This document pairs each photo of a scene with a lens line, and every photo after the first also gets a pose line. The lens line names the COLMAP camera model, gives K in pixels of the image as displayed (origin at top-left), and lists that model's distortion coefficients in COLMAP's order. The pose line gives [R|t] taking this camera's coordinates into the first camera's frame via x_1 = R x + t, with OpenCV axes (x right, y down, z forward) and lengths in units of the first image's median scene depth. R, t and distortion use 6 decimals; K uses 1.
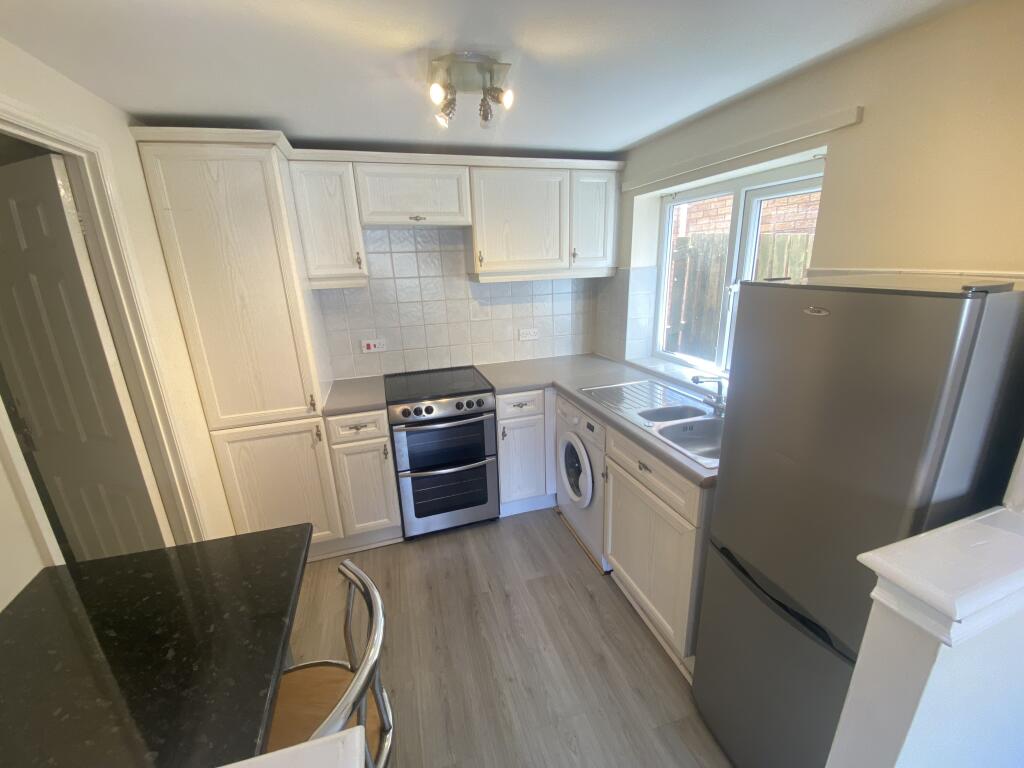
lens RADIAL K [[417.1, 0, 514.8], [0, 417.1, 383.7], [0, 0, 1]] dist [0.053203, -0.039404]
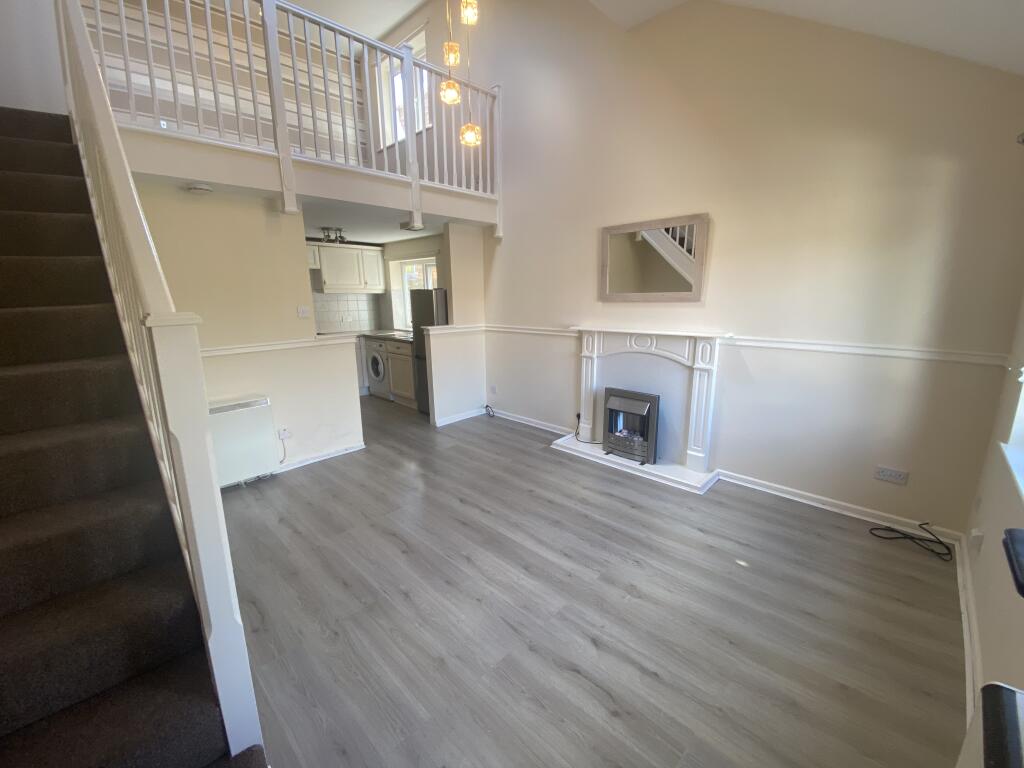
lens RADIAL K [[417.1, 0, 514.8], [0, 417.1, 383.7], [0, 0, 1]] dist [0.053203, -0.039404]
pose [[0.881512, -0.078898, 0.465523, -0.290450], [0.115007, 0.992124, -0.049629, 0.505784], [-0.457941, 0.097287, 0.883643, -1.531302]]
